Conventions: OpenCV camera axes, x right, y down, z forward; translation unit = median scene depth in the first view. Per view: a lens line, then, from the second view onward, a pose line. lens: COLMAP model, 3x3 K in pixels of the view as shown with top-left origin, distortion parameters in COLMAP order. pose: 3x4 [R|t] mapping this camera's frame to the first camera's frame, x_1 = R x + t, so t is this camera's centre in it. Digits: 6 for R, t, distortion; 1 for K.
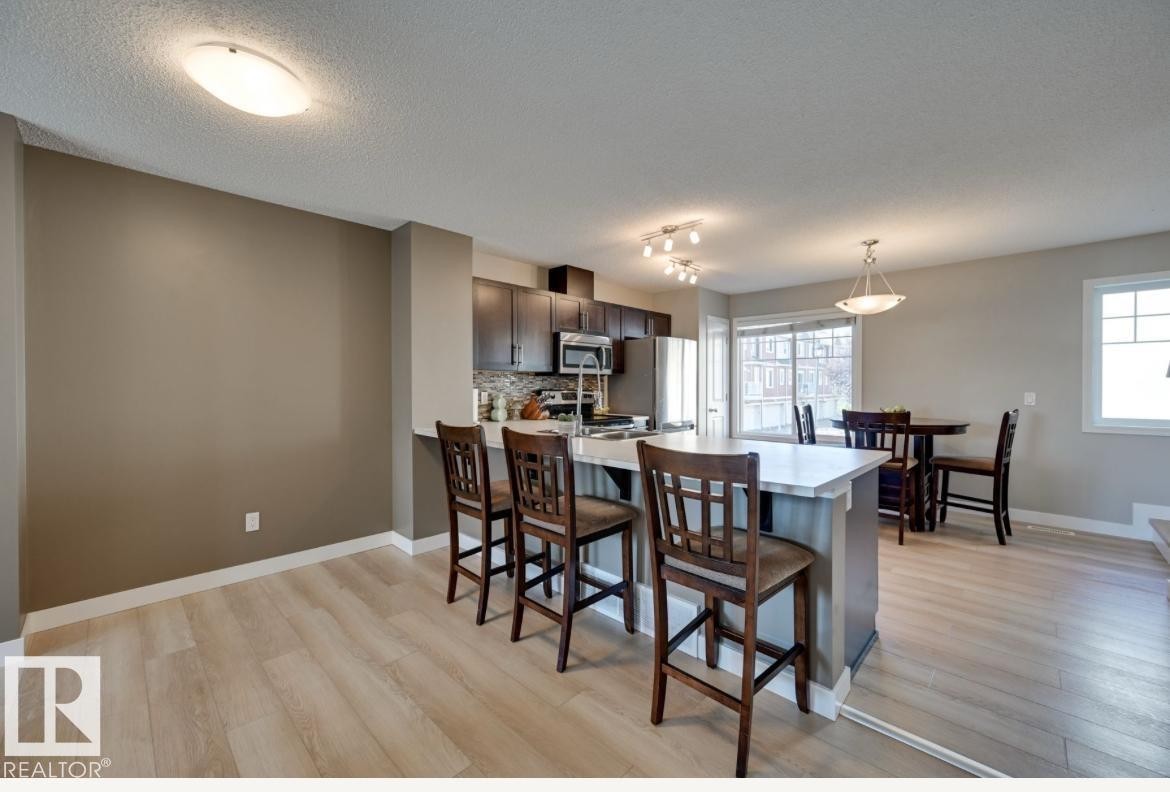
lens RADIAL K [[465.5, 0, 589.1], [0, 465.5, 394.8], [0, 0, 1]] dist [0.000691, 0.000111]
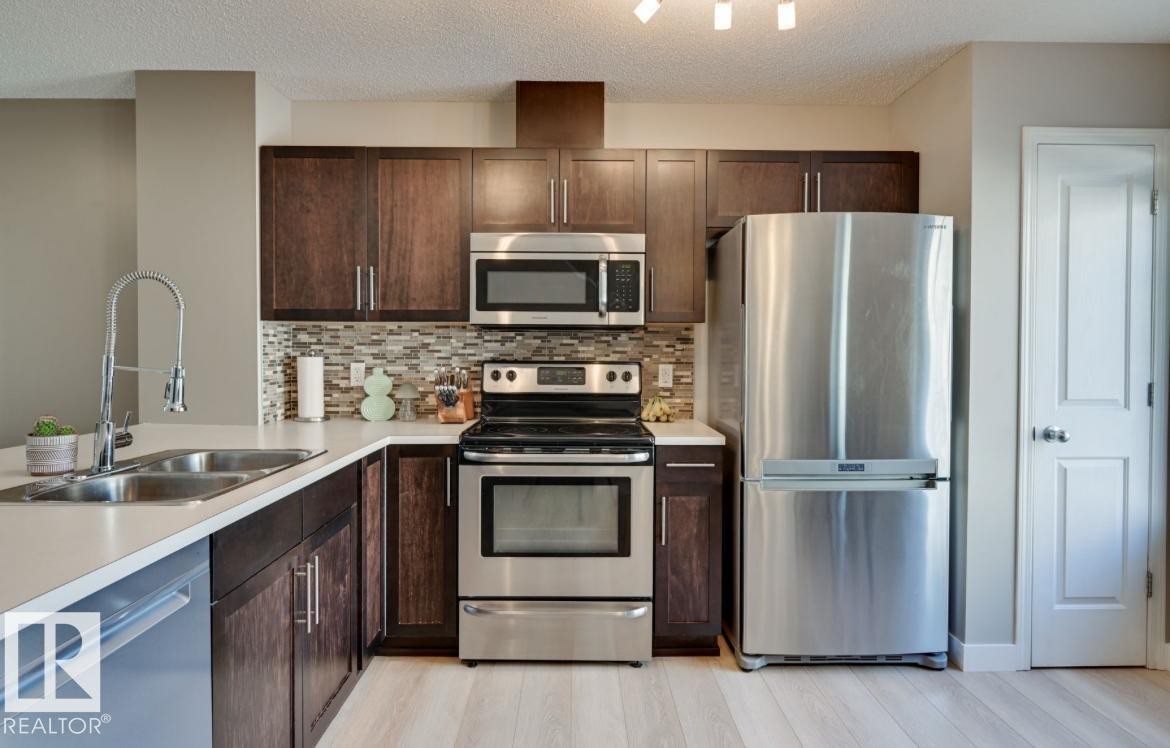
lens RADIAL K [[702.6, 0, 584.3], [0, 702.6, 370.1], [0, 0, 1]] dist [0.003616, -0.000103]
pose [[0.700765, 0.022984, -0.713022, 0.497915], [-0.019947, 0.999721, 0.012621, -0.012601], [0.713114, 0.005378, 0.701028, 0.590884]]
